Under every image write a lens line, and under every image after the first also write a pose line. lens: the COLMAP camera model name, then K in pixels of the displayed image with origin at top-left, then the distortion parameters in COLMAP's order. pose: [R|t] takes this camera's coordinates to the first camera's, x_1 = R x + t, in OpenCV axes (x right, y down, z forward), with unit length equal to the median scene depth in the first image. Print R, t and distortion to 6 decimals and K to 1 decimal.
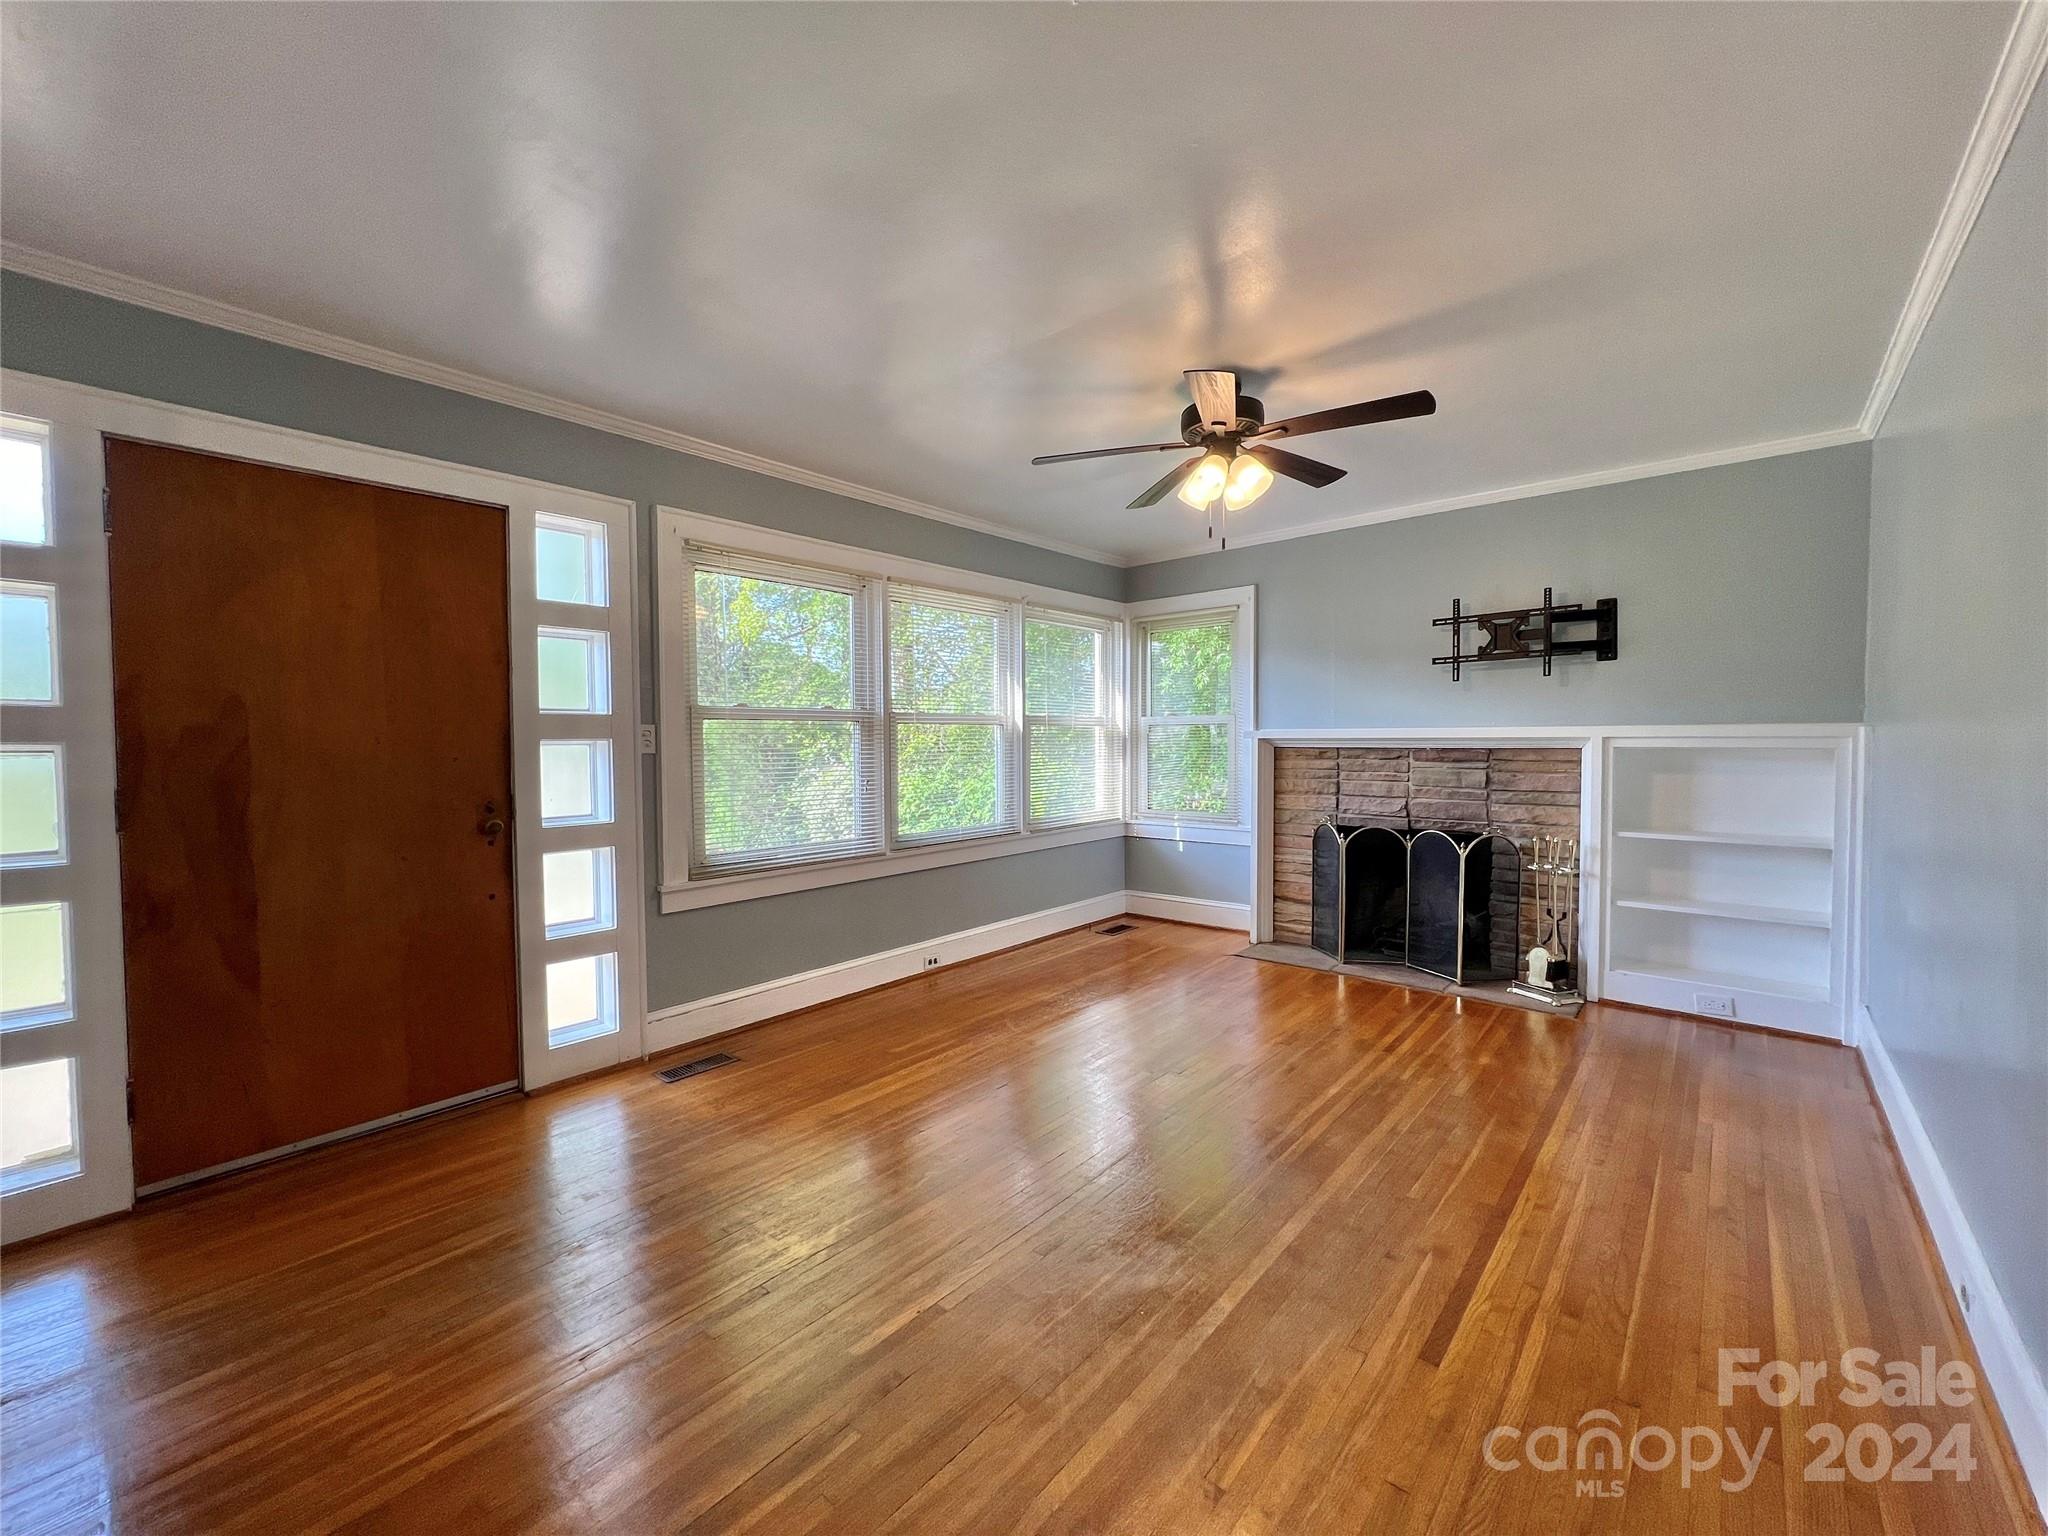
lens RADIAL K [[829.5, 0, 1020.2], [0, 829.5, 761.3], [0, 0, 1]] dist [0.003022, -0.001430]
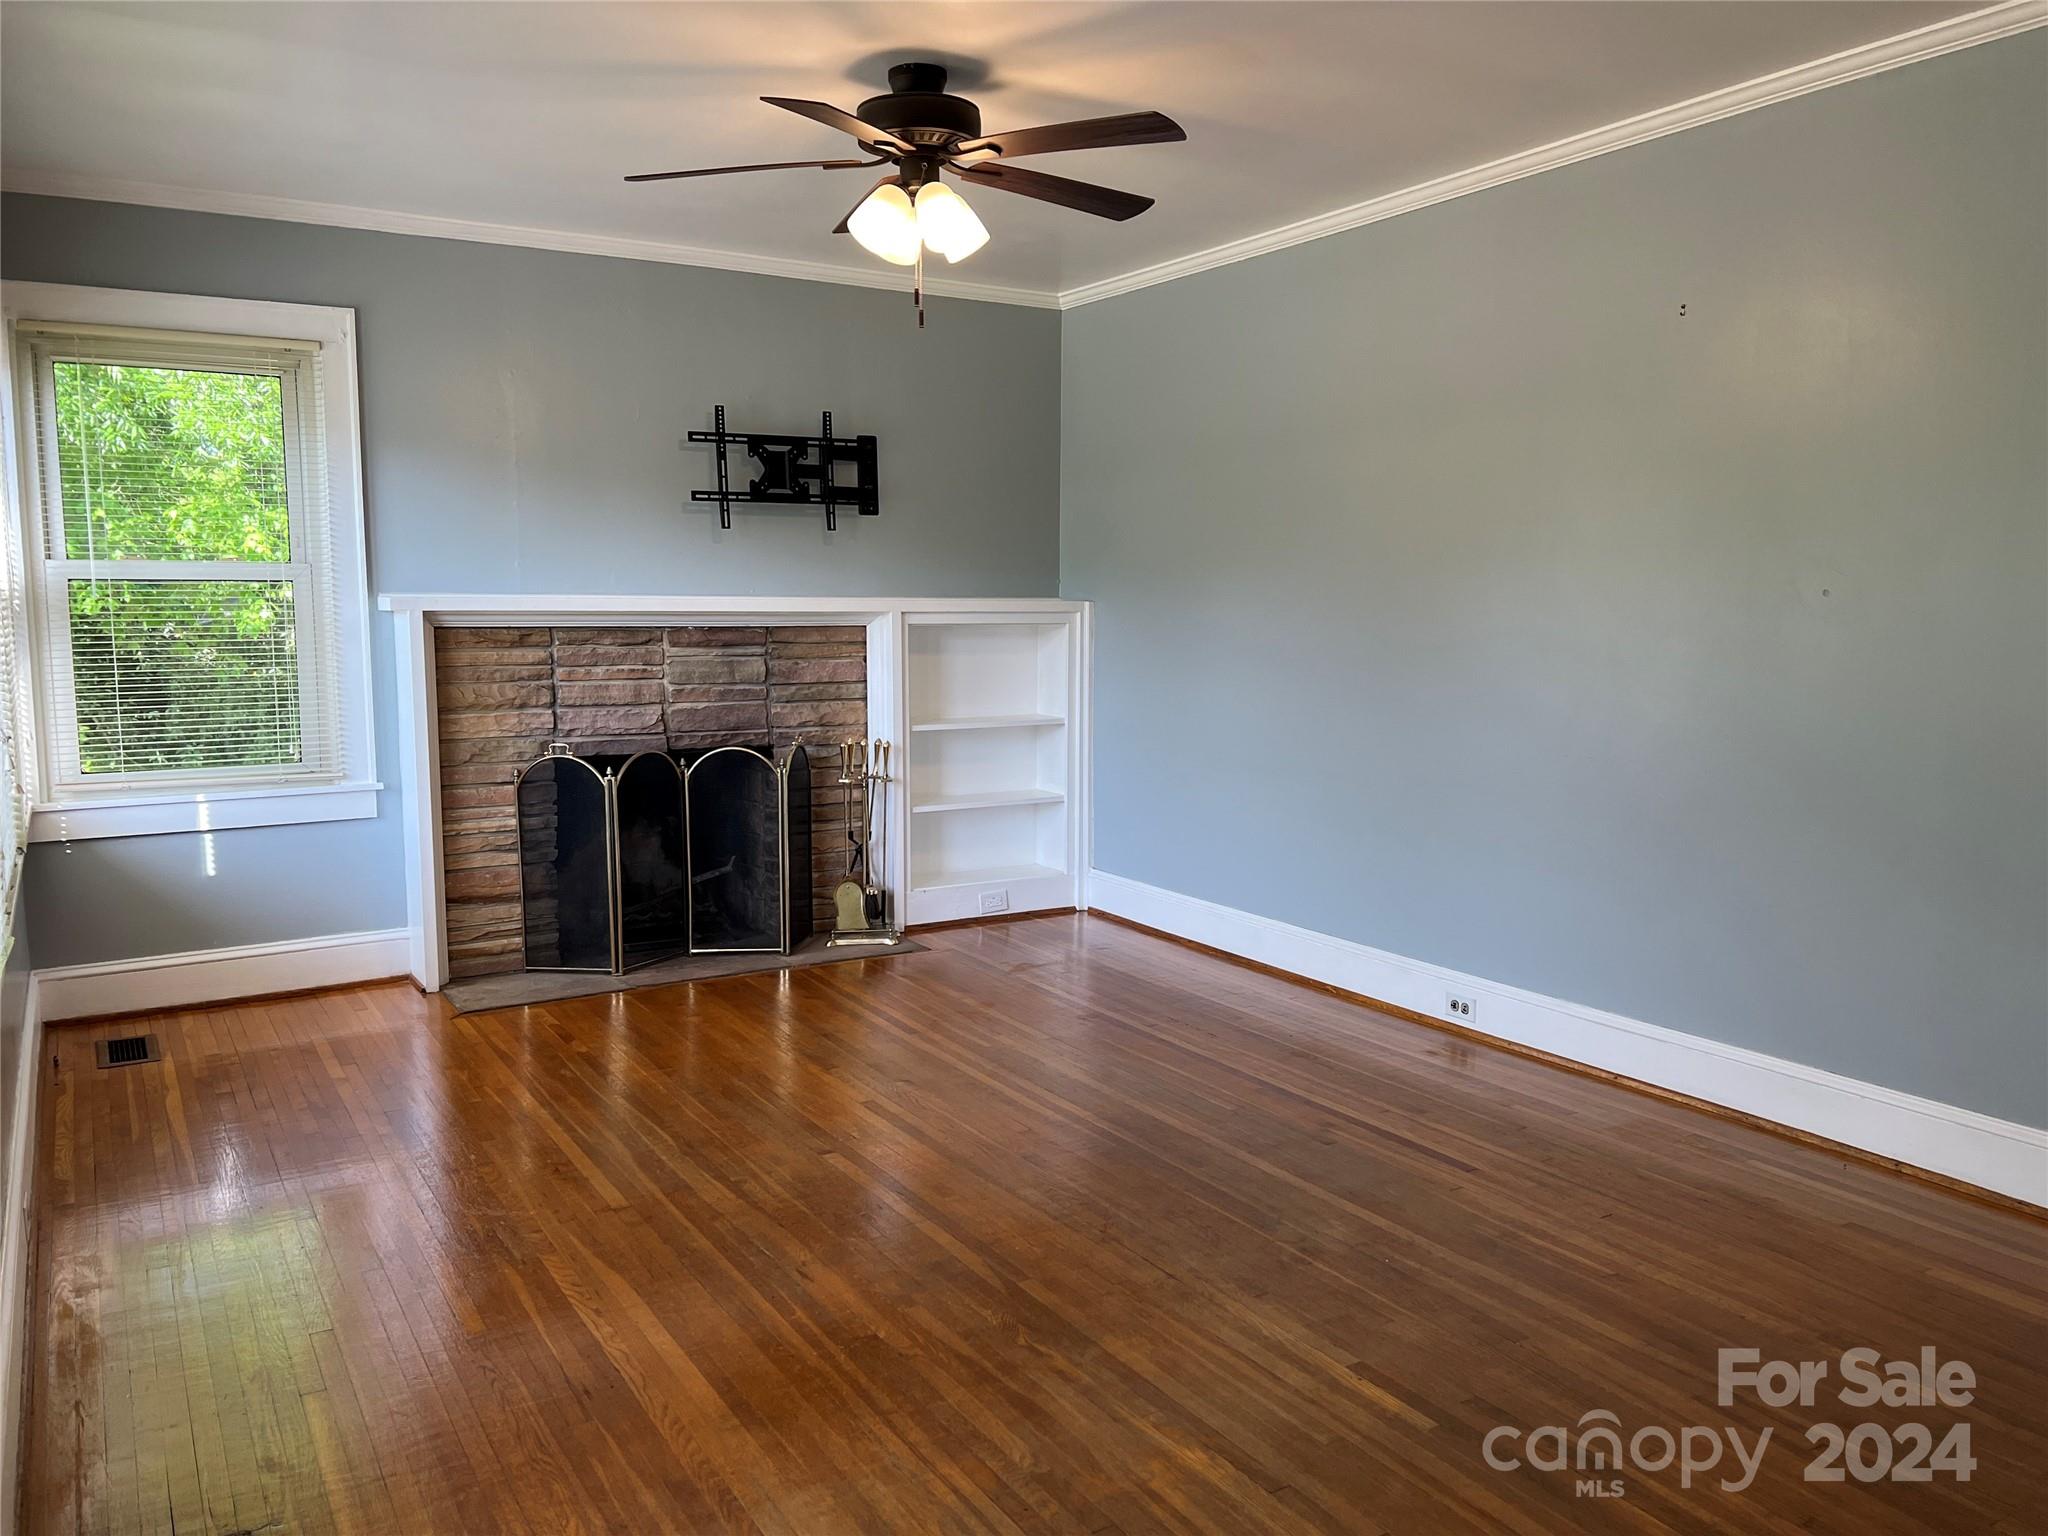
lens RADIAL K [[1554.3, 0, 1043.3], [0, 1554.3, 776.7], [0, 0, 1]] dist [0.064486, -0.073309]
pose [[0.289493, -0.102507, 0.951676, -0.721051], [0.024972, 0.994719, 0.099547, -0.015751], [-0.956854, -0.005053, 0.290524, 0.412168]]
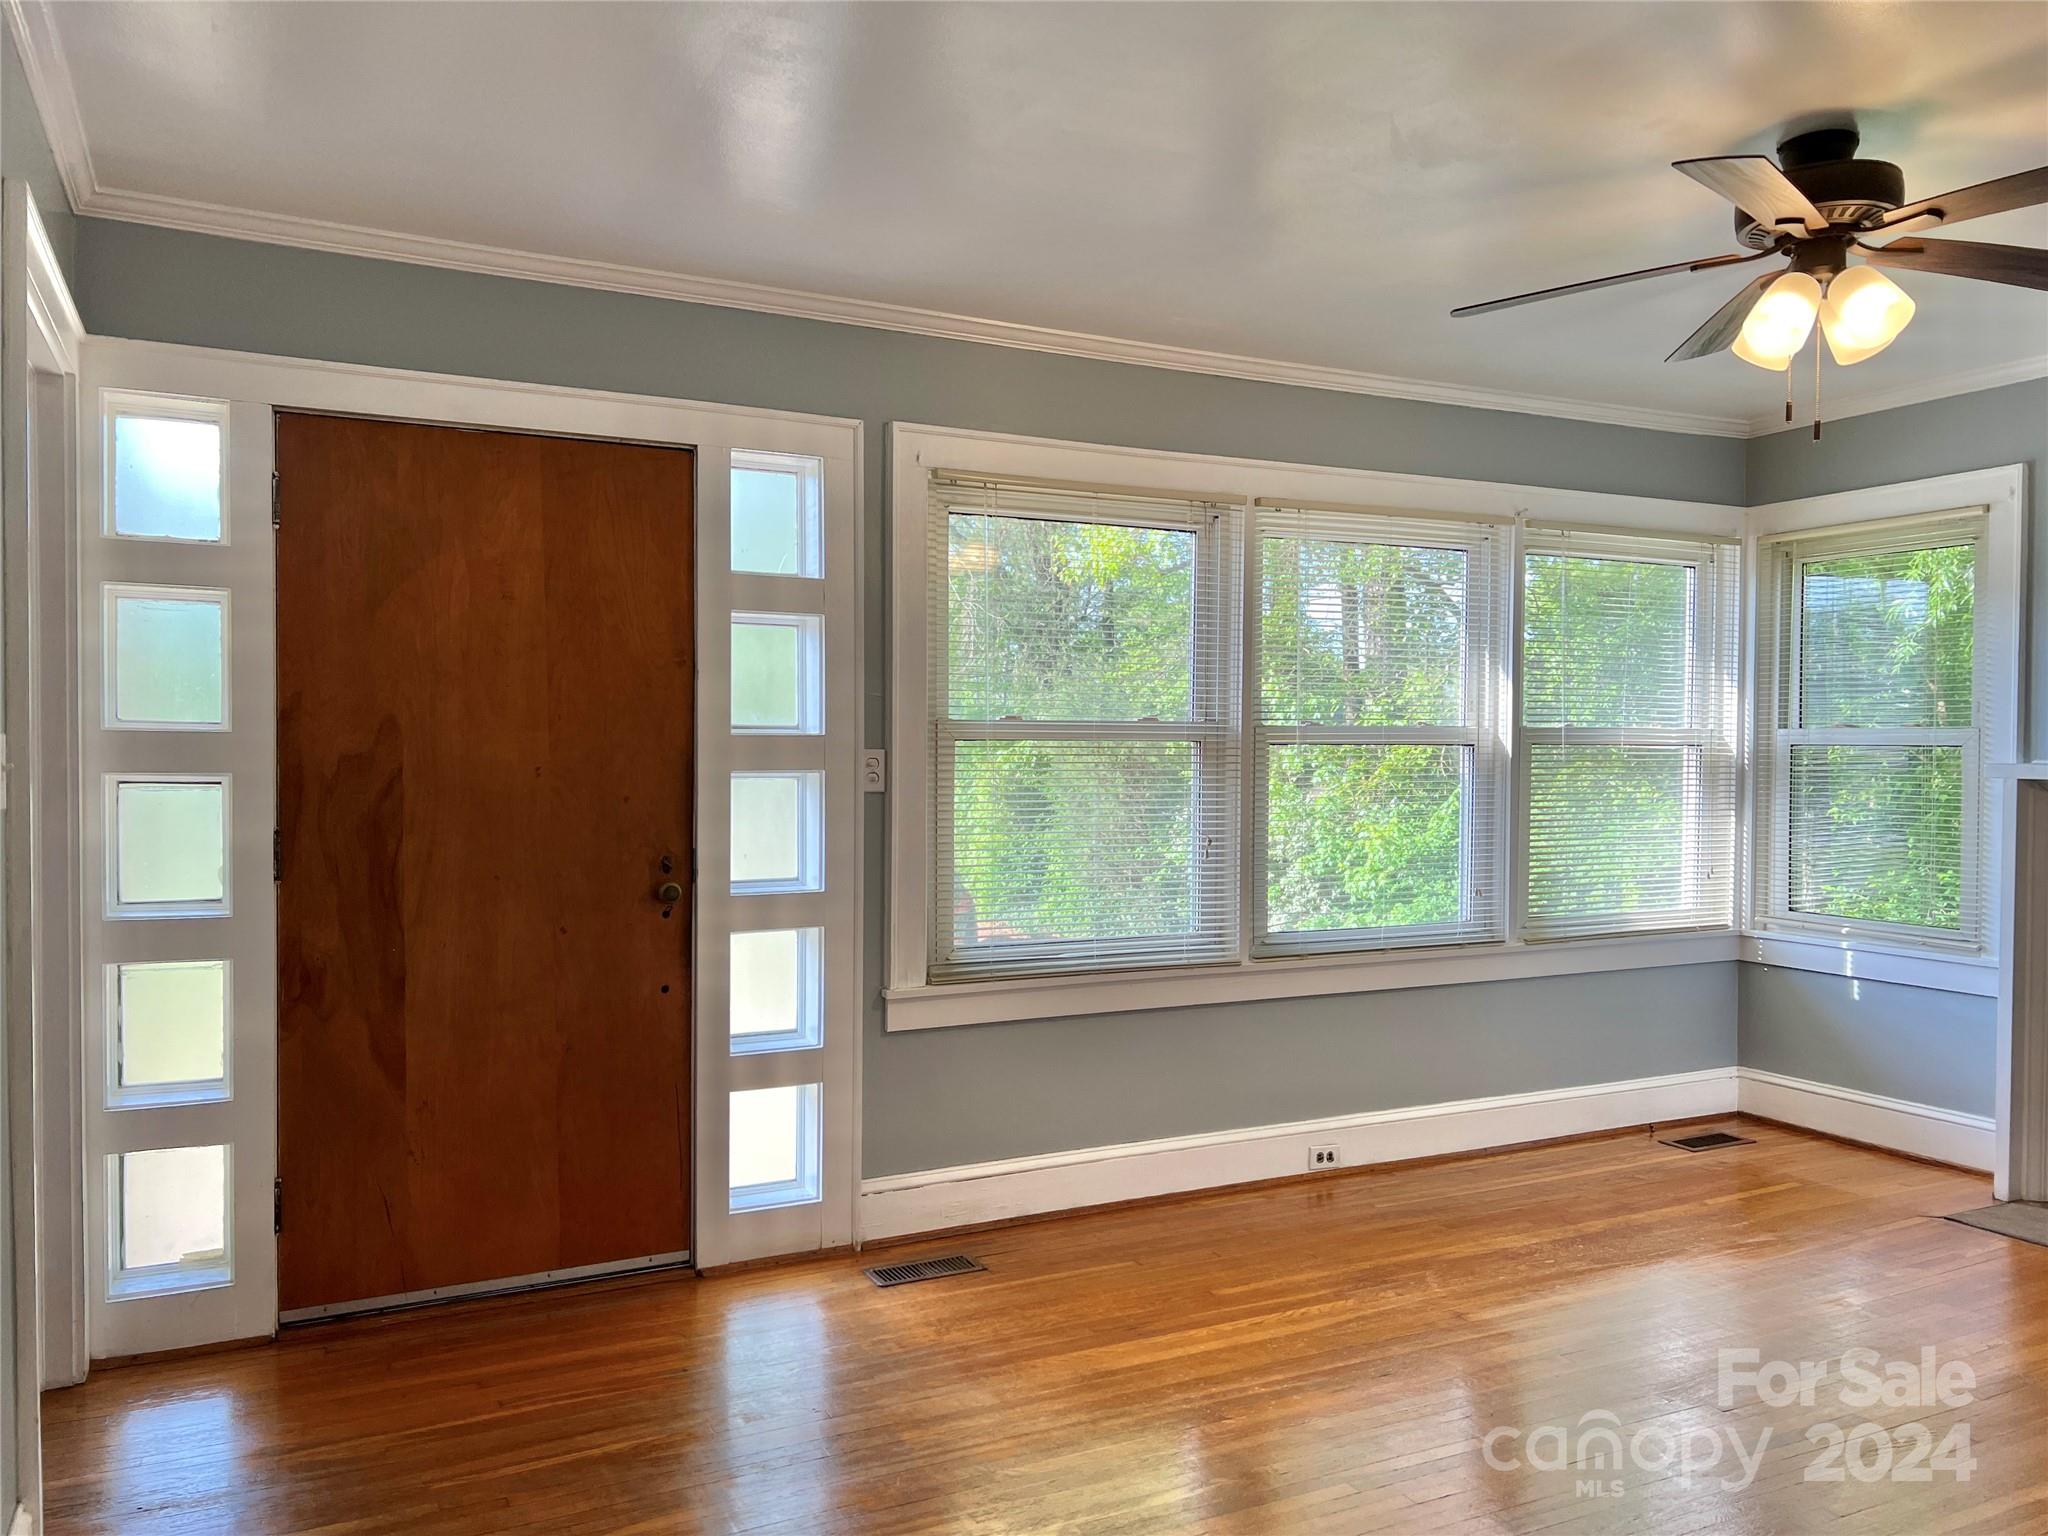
lens RADIAL K [[1554.3, 0, 1003.6], [0, 1554.3, 765.7], [0, 0, 1]] dist [0.064486, -0.073309]
pose [[0.922648, 0.017364, -0.385251, 0.118157], [-0.021716, 0.999740, -0.006949, -0.021081], [0.385030, 0.014778, 0.922786, -0.107471]]
